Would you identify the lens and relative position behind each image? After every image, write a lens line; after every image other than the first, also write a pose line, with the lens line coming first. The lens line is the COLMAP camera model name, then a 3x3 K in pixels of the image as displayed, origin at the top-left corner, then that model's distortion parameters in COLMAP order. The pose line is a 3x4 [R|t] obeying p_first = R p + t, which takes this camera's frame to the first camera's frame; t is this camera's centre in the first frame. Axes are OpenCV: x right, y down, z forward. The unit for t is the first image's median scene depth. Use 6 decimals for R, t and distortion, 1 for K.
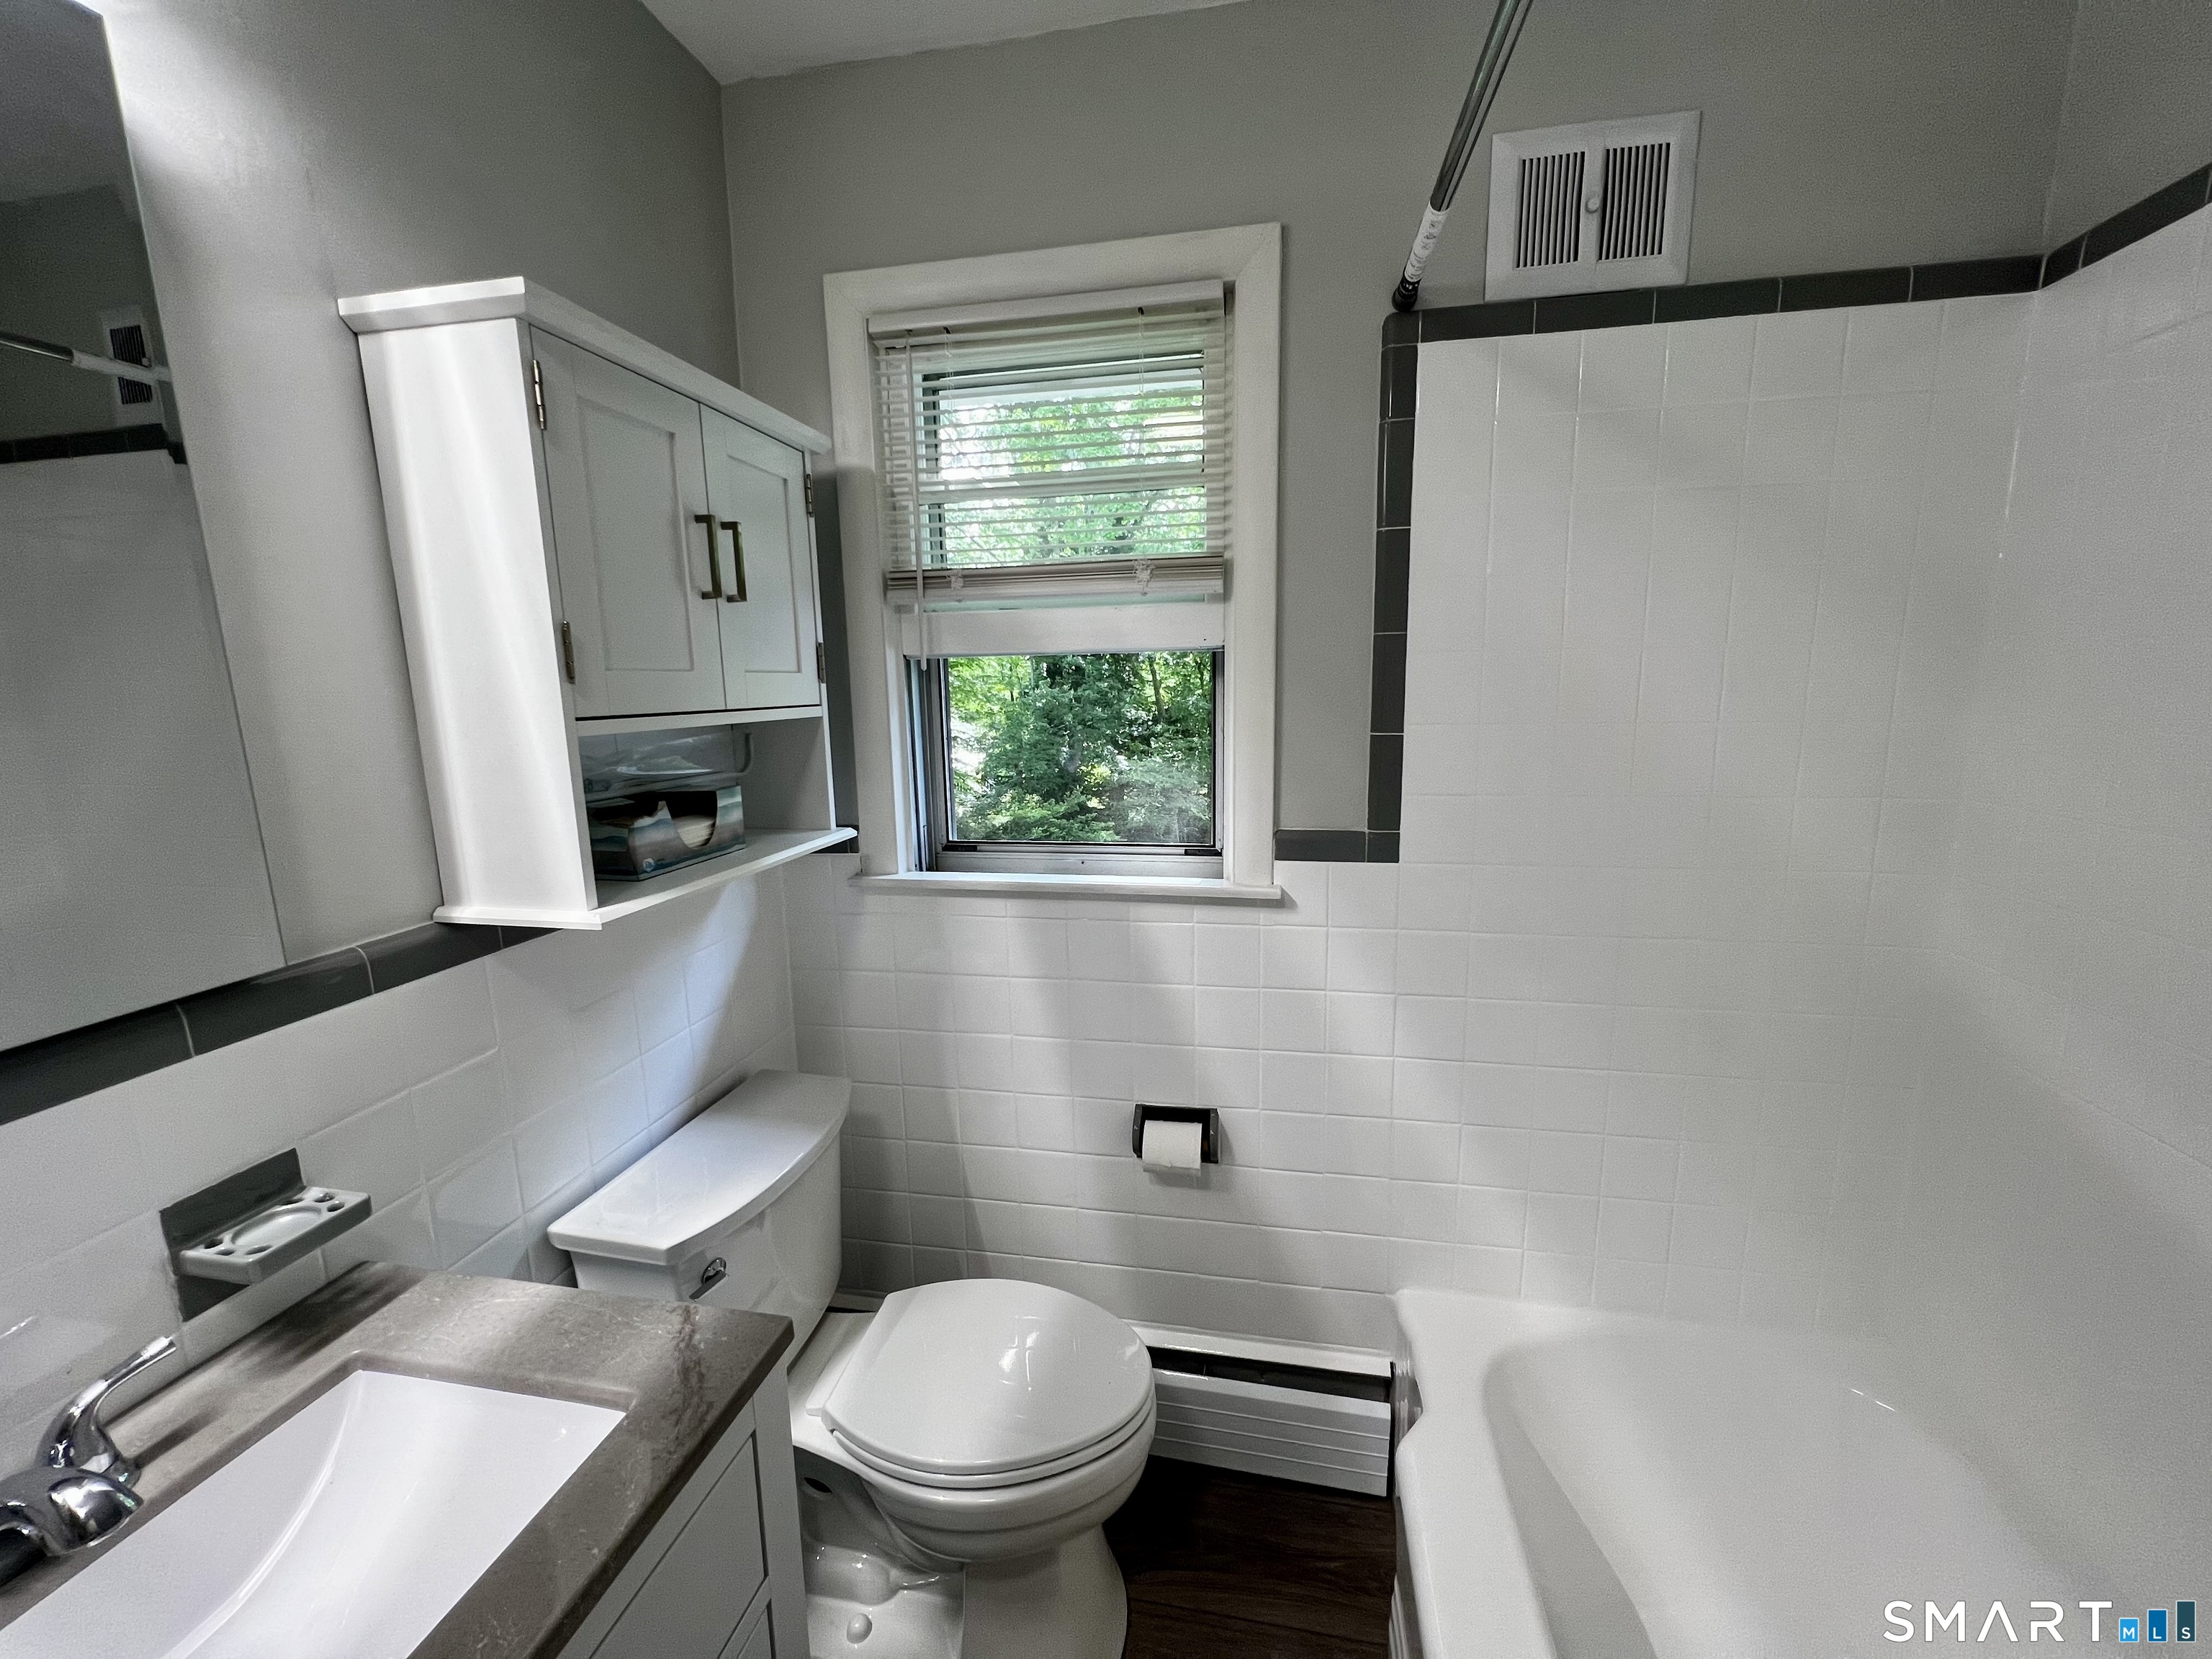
lens RADIAL K [[877.0, 0, 1114.3], [0, 877.0, 834.3], [0, 0, 1]] dist [-0.000896, -0.000073]
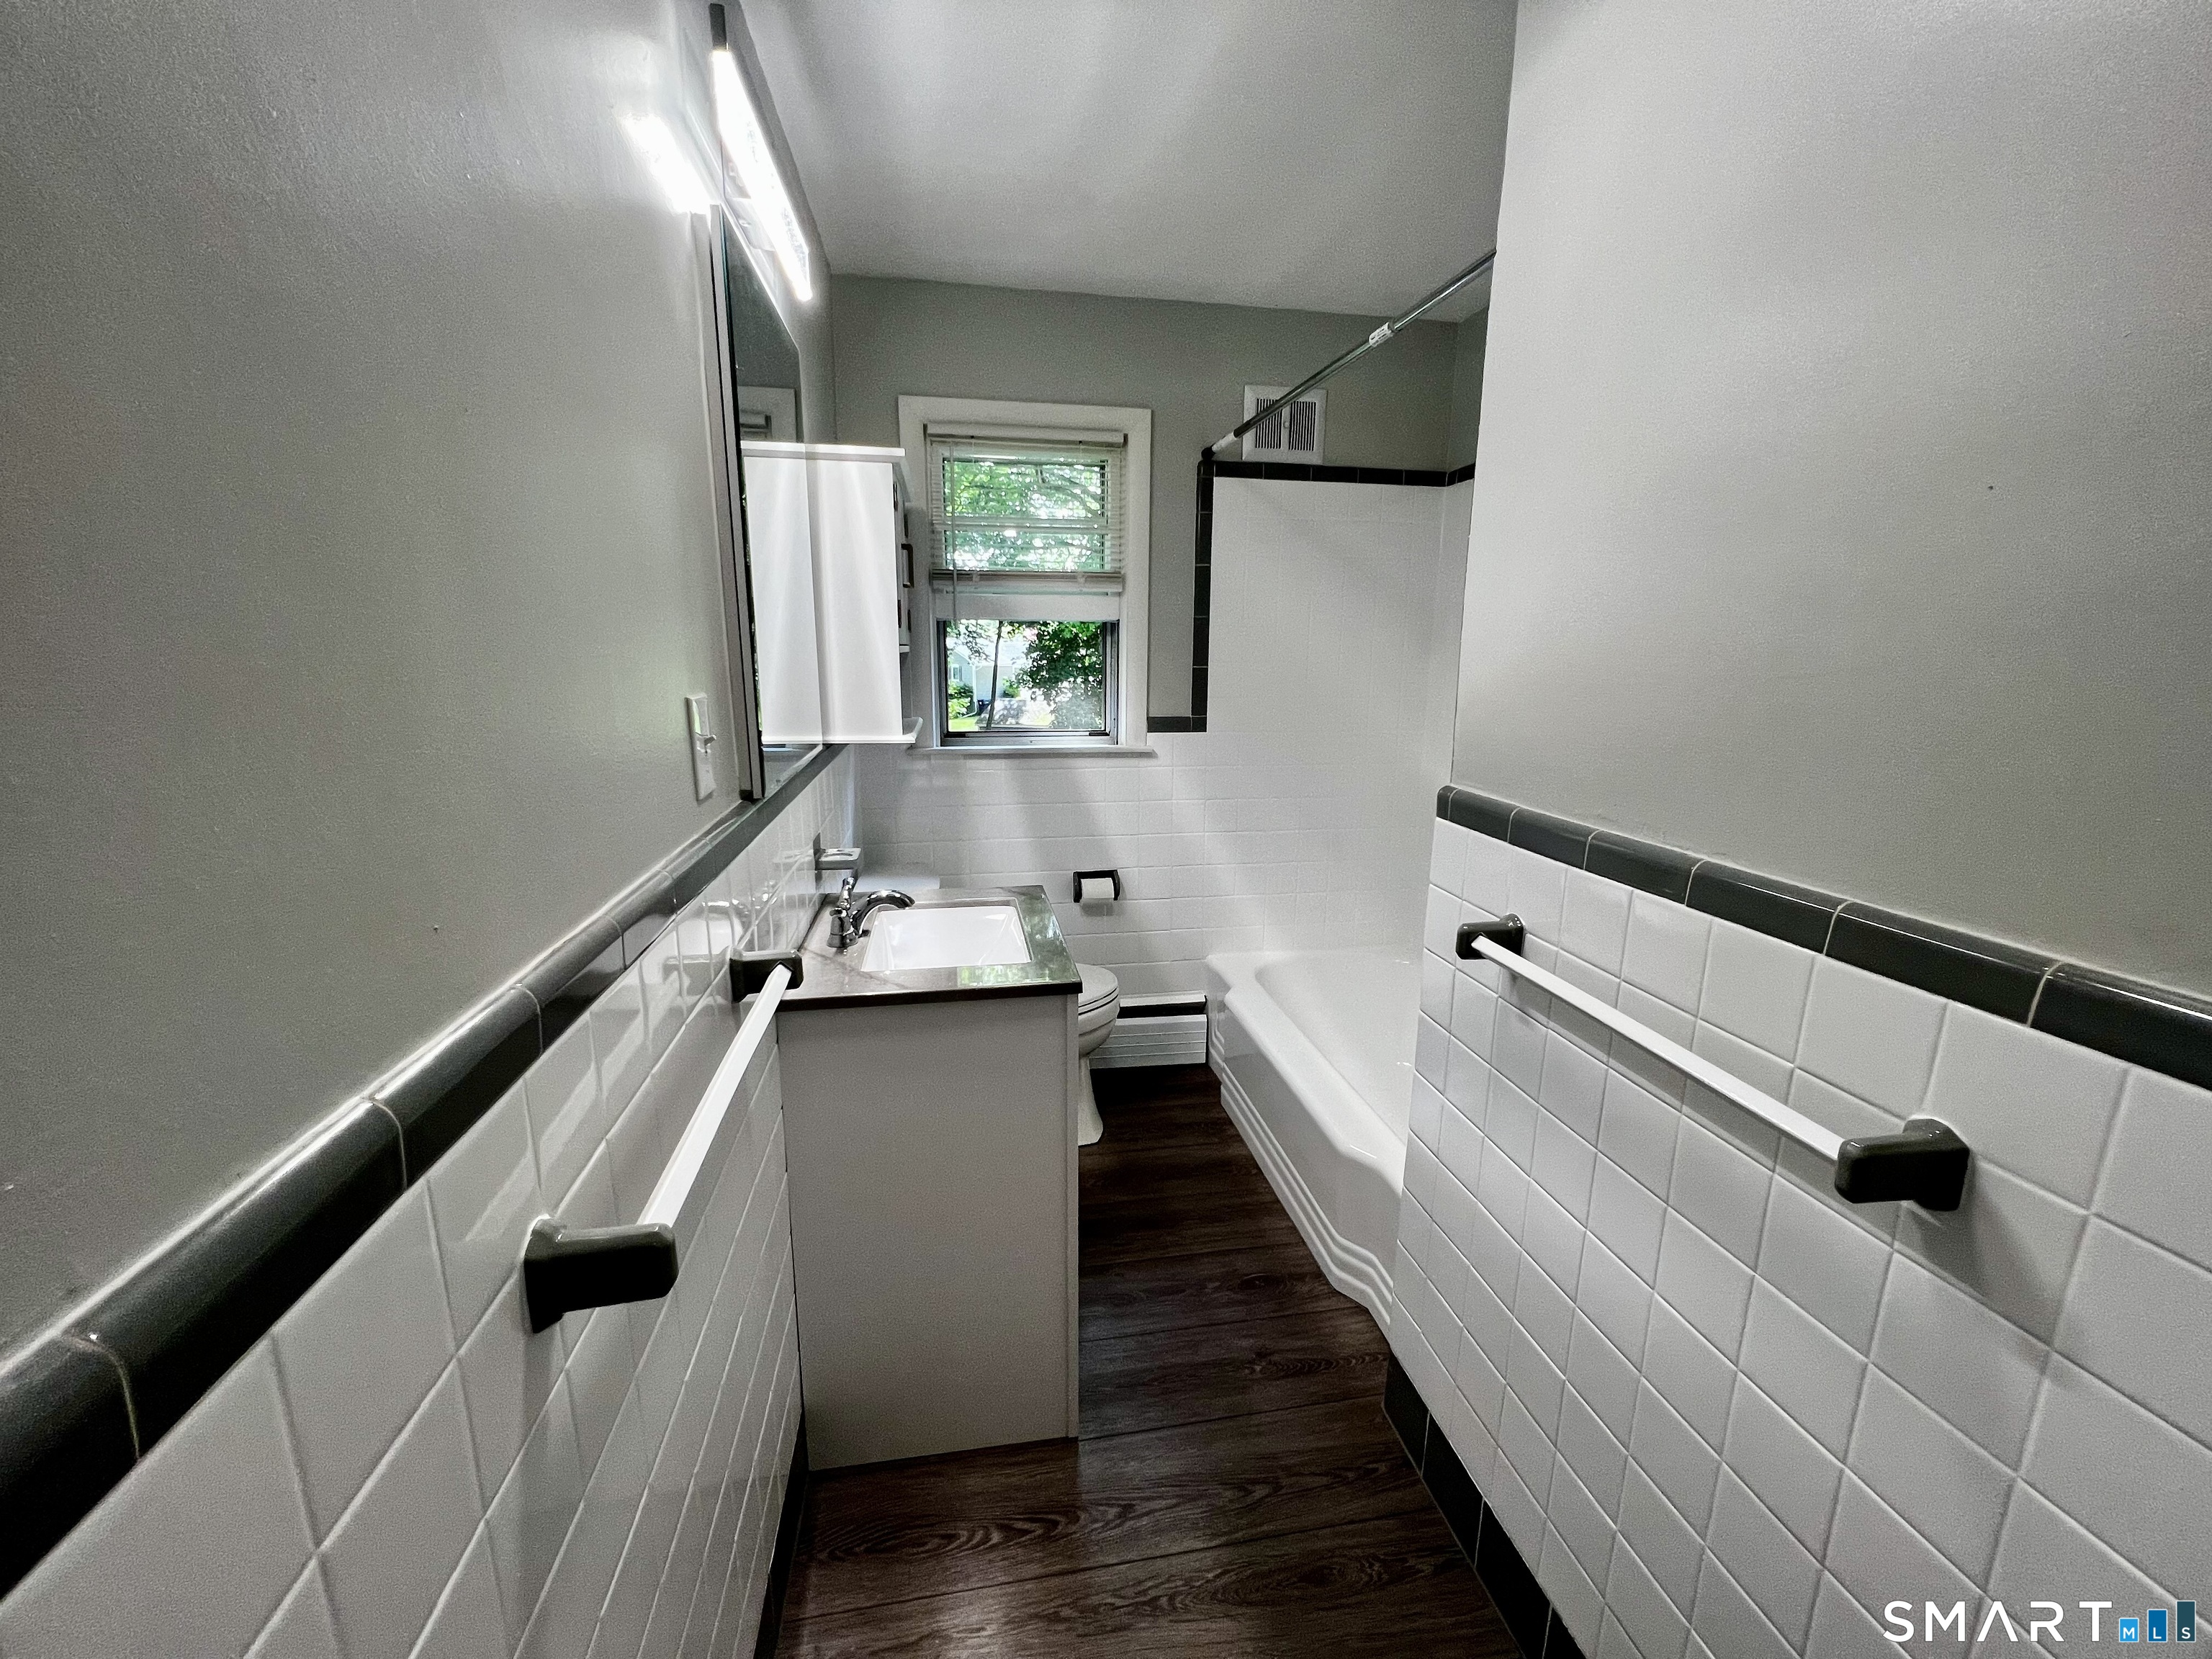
lens RADIAL K [[877.0, 0, 1104.4], [0, 877.0, 835.8], [0, 0, 1]] dist [-0.000896, -0.000073]
pose [[0.934032, -0.051722, 0.353425, -0.596519], [0.040396, 0.998408, 0.039355, 0.175943], [-0.354898, -0.022482, 0.934635, -0.771862]]
